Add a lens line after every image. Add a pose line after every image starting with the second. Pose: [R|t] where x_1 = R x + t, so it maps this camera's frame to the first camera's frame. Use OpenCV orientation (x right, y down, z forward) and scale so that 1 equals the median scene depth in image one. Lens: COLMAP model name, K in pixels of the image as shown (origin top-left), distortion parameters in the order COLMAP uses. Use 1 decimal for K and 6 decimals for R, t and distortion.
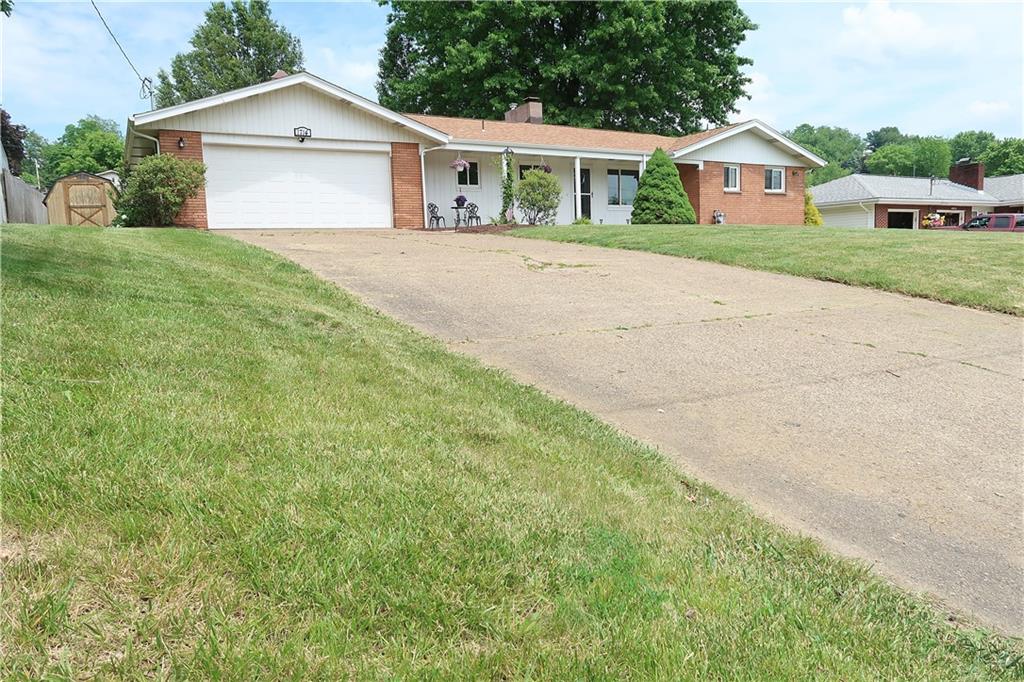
lens RADIAL K [[727.4, 0, 512.0], [0, 727.4, 341.0], [0, 0, 1]] dist [-0.016904, -0.000223]
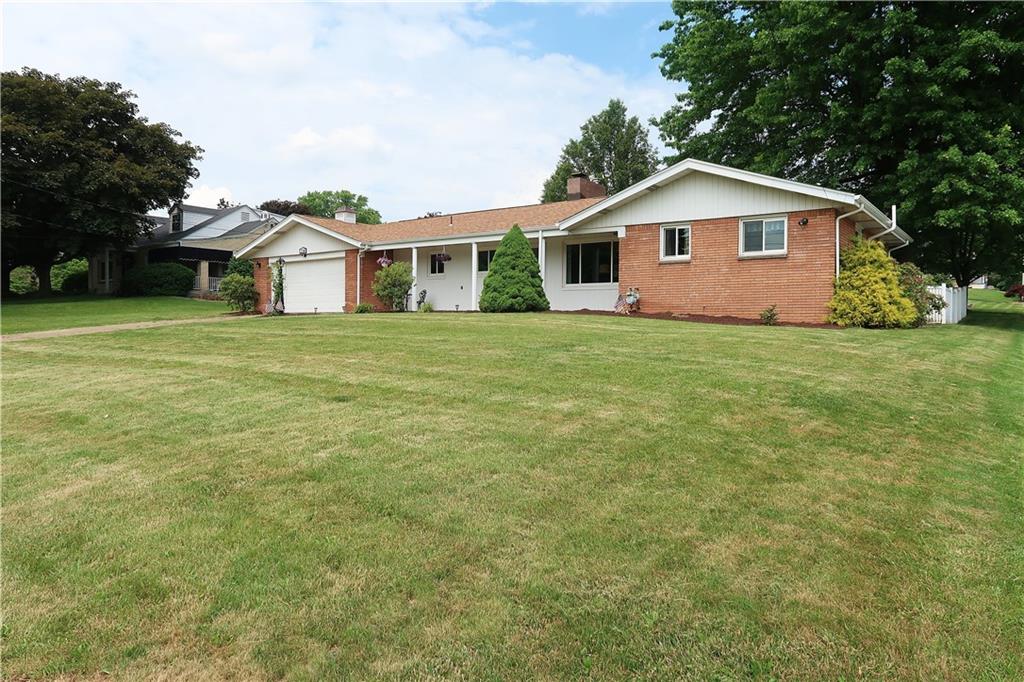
lens RADIAL K [[727.4, 0, 512.0], [0, 727.4, 341.0], [0, 0, 1]] dist [-0.016904, -0.000223]
pose [[0.407571, 0.047951, -0.911913, 0.932142], [-0.115476, 0.993310, 0.000620, -0.111941], [0.905843, 0.105051, 0.410382, 0.583599]]
